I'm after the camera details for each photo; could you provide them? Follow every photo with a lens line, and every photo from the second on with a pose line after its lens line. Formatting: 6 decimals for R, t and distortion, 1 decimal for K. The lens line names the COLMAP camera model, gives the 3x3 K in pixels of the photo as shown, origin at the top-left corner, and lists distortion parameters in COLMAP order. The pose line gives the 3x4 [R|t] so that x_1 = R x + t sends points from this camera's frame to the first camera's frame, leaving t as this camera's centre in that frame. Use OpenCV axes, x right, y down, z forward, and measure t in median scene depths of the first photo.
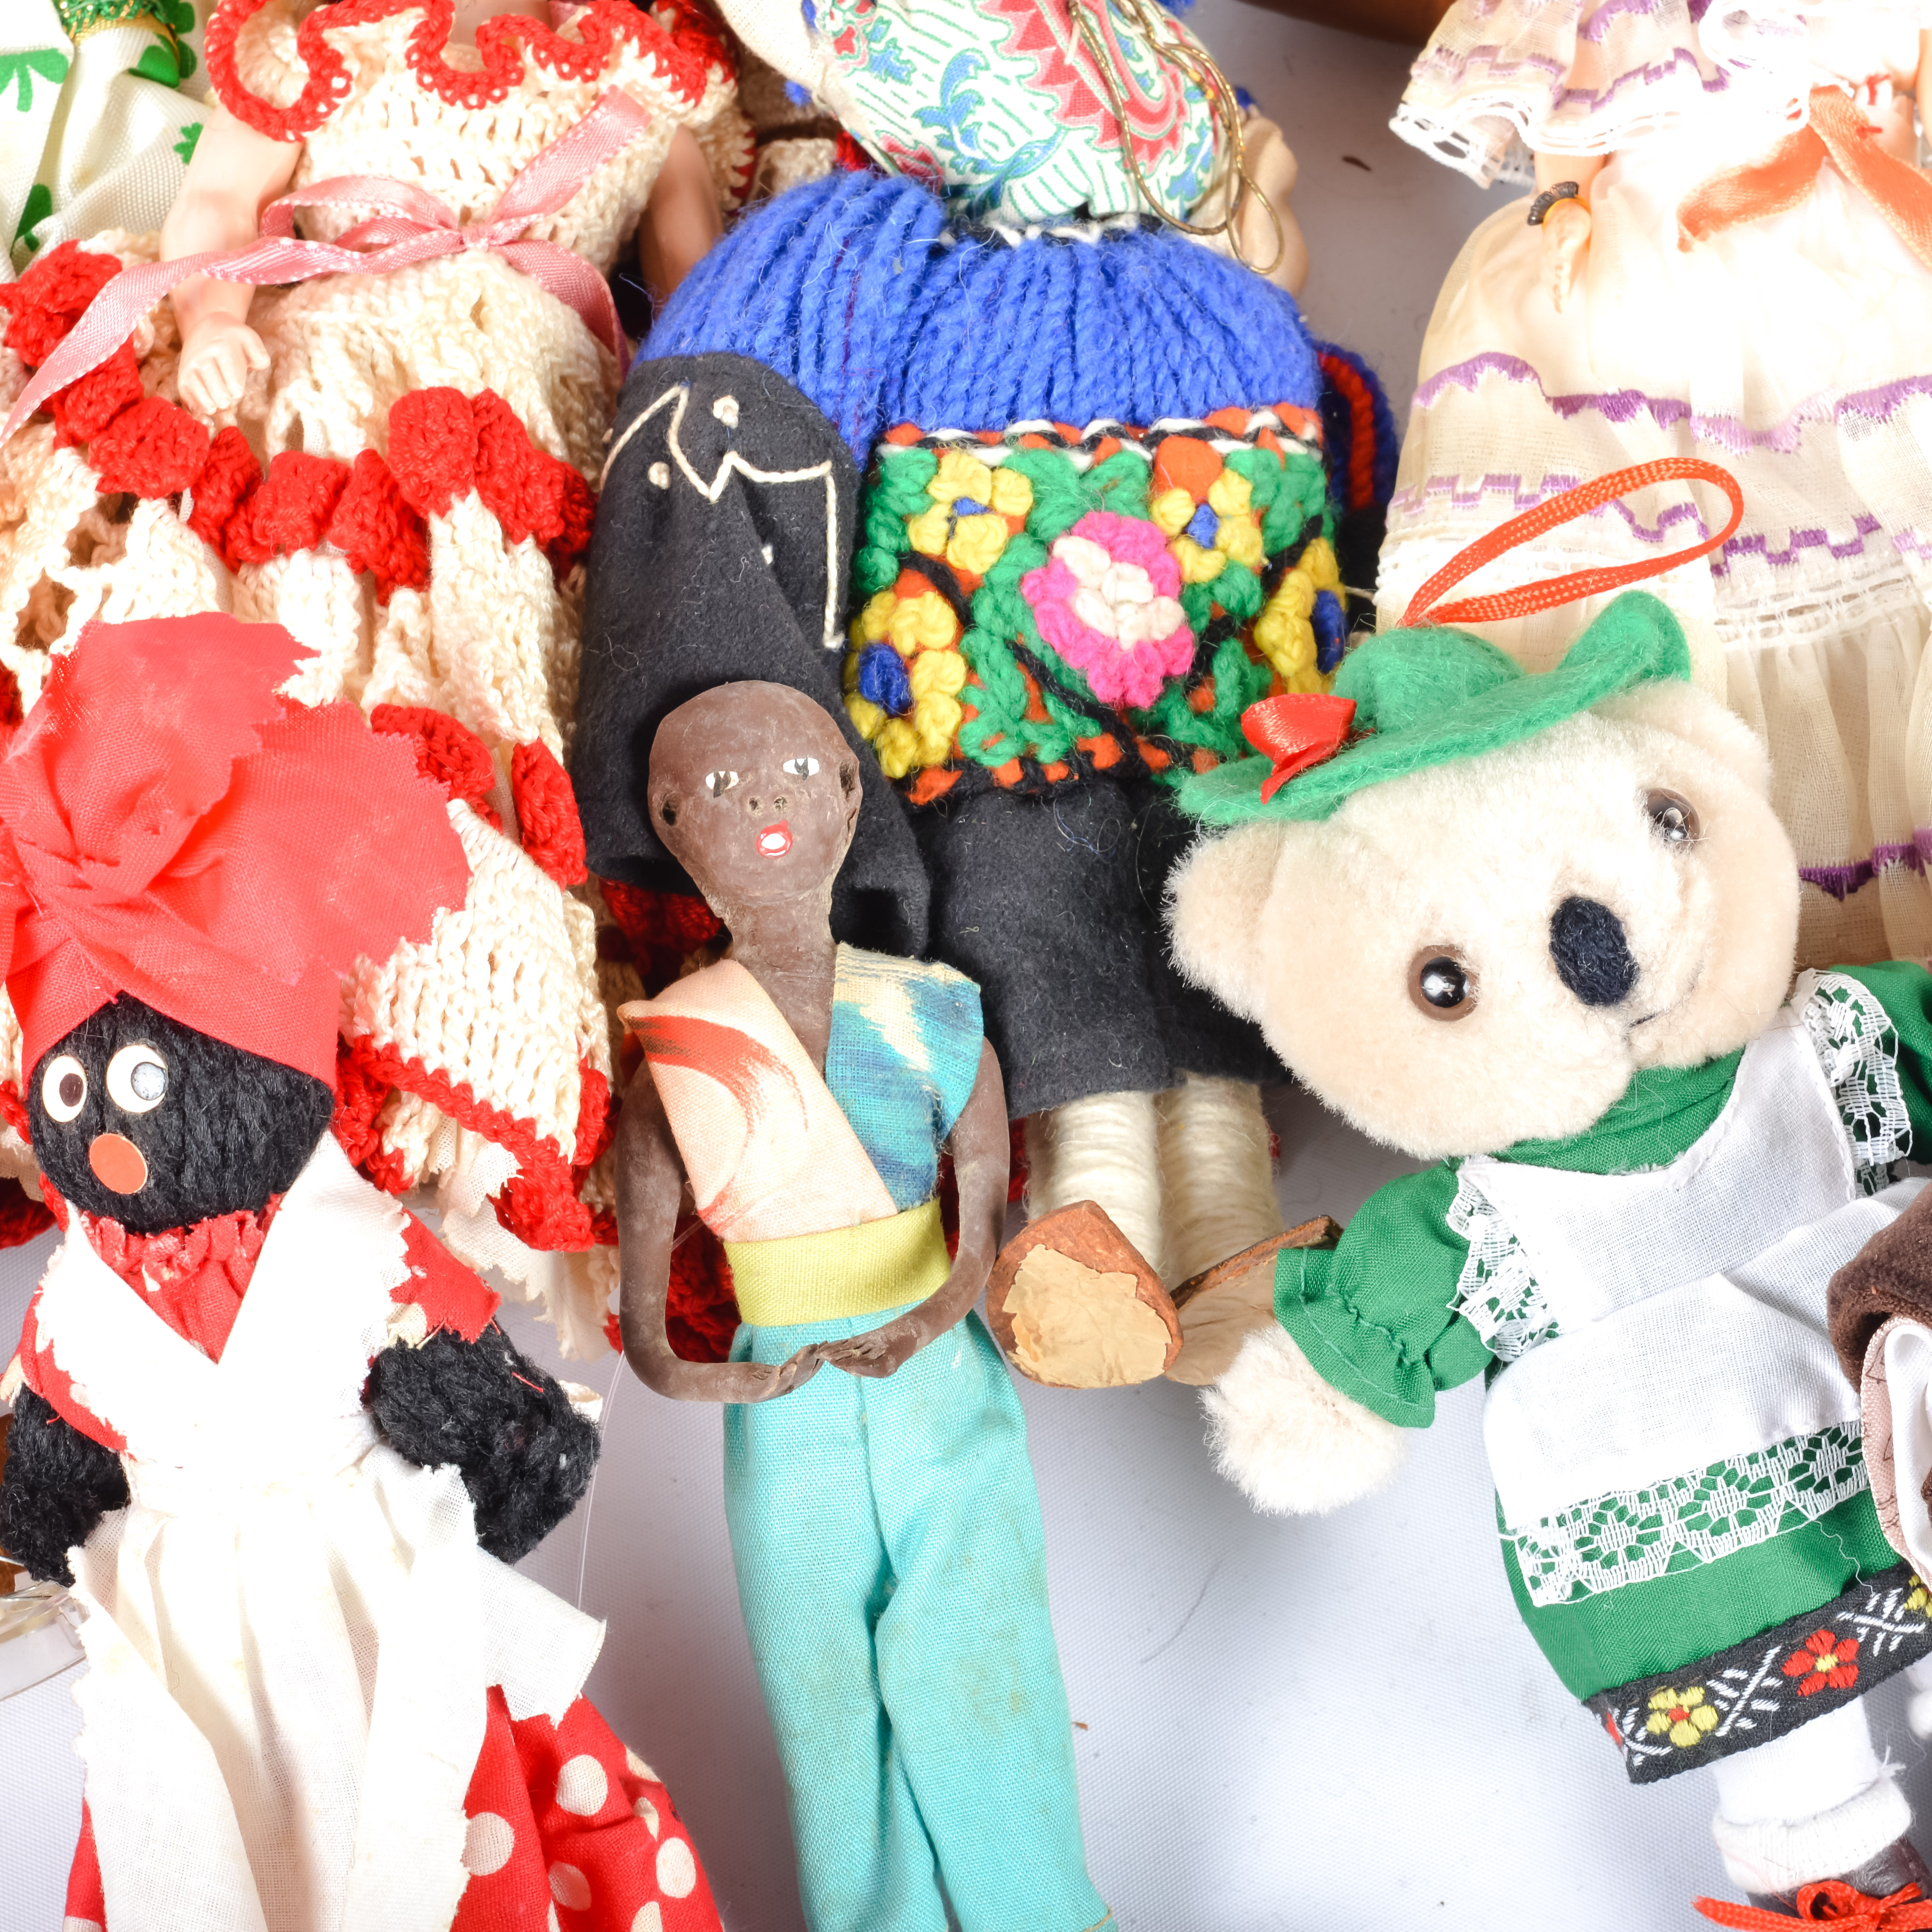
lens RADIAL K [[6879.4, 0, 966.0], [0, 6879.4, 966.0], [0, 0, 1]] dist [-0.103004, 1.223569]
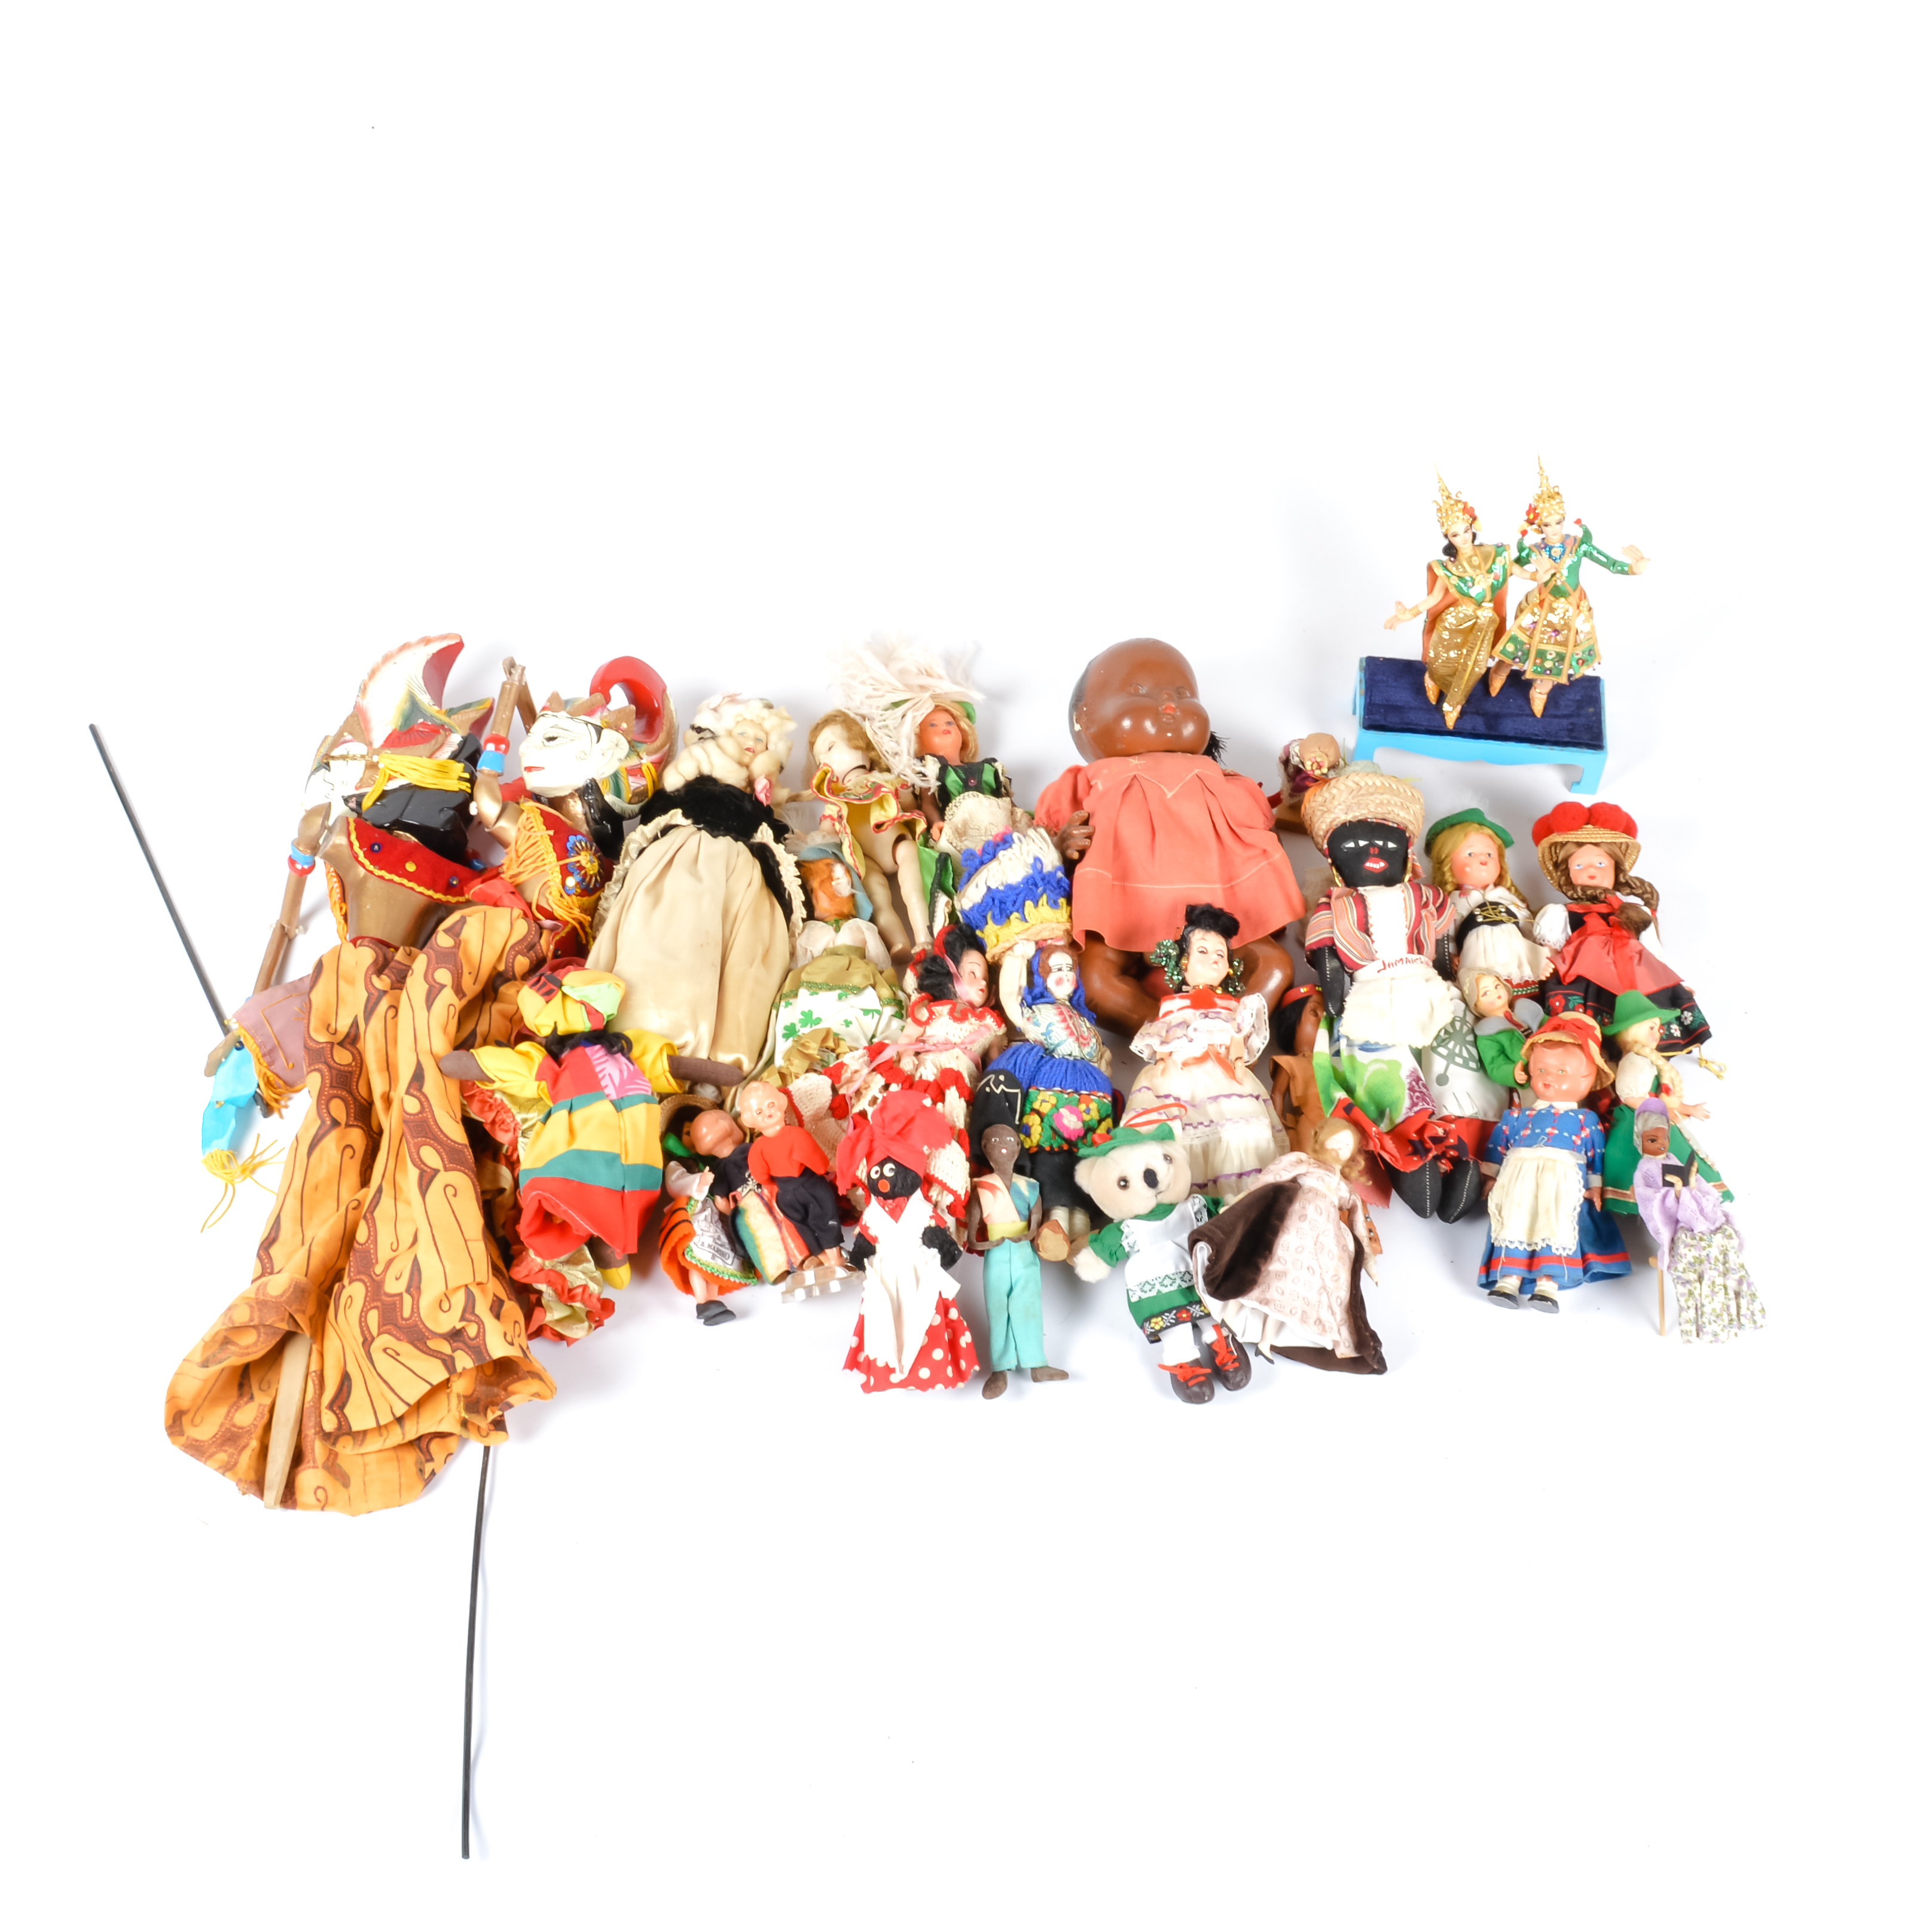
lens RADIAL K [[2873.8, 0, 966.0], [0, 2873.8, 966.0], [0, 0, 1]] dist [0.003112, -0.008054]
pose [[0.995271, 0.092784, -0.028757, -0.005953], [-0.097061, 0.961668, -0.256463, 0.421206], [0.003859, 0.258041, 0.966126, -1.220396]]
